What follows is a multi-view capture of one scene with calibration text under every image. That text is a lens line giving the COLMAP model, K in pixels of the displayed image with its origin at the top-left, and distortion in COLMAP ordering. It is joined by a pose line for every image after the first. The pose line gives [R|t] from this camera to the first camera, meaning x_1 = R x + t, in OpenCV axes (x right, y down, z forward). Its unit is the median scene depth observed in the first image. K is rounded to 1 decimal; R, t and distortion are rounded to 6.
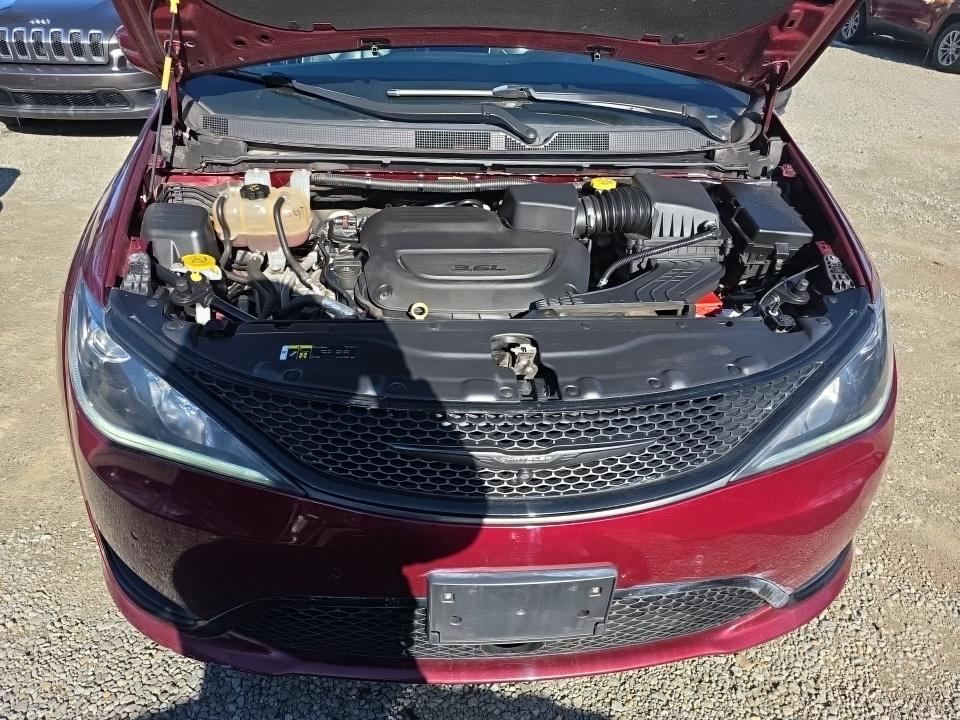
lens RADIAL K [[662.7, 0, 471.8], [0, 662.7, 353.3], [0, 0, 1]] dist [0.026882, -0.021746]
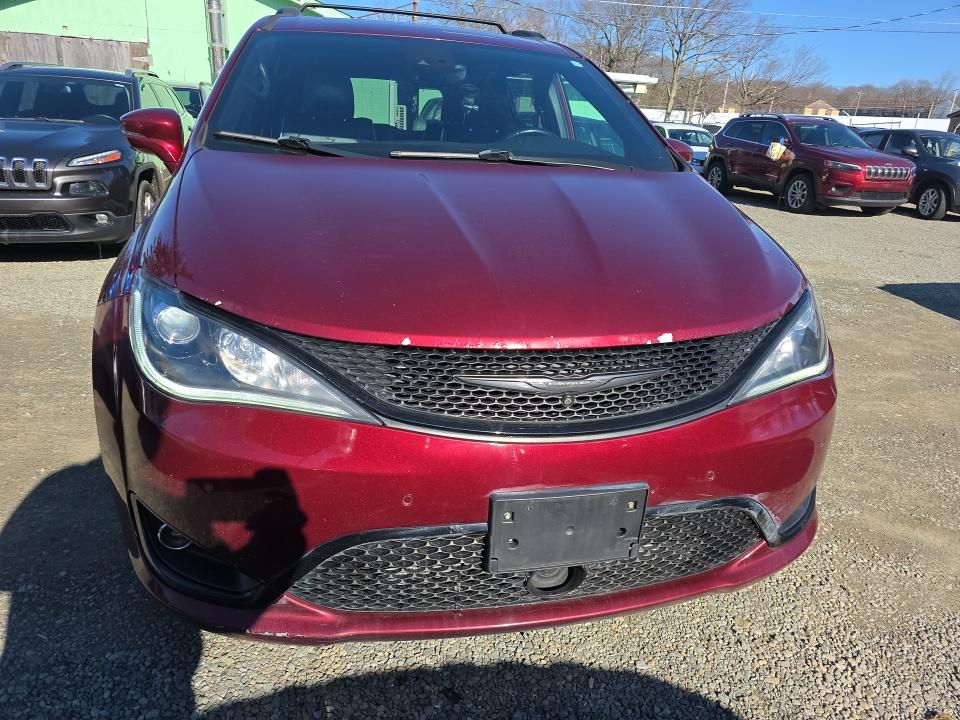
lens RADIAL K [[662.7, 0, 483.8], [0, 662.7, 368.9], [0, 0, 1]] dist [0.026882, -0.021746]
pose [[0.987514, -0.032136, 0.154221, -0.178923], [0.062677, 0.978301, -0.197479, 0.253702], [-0.144528, 0.204680, 0.968100, -0.097015]]
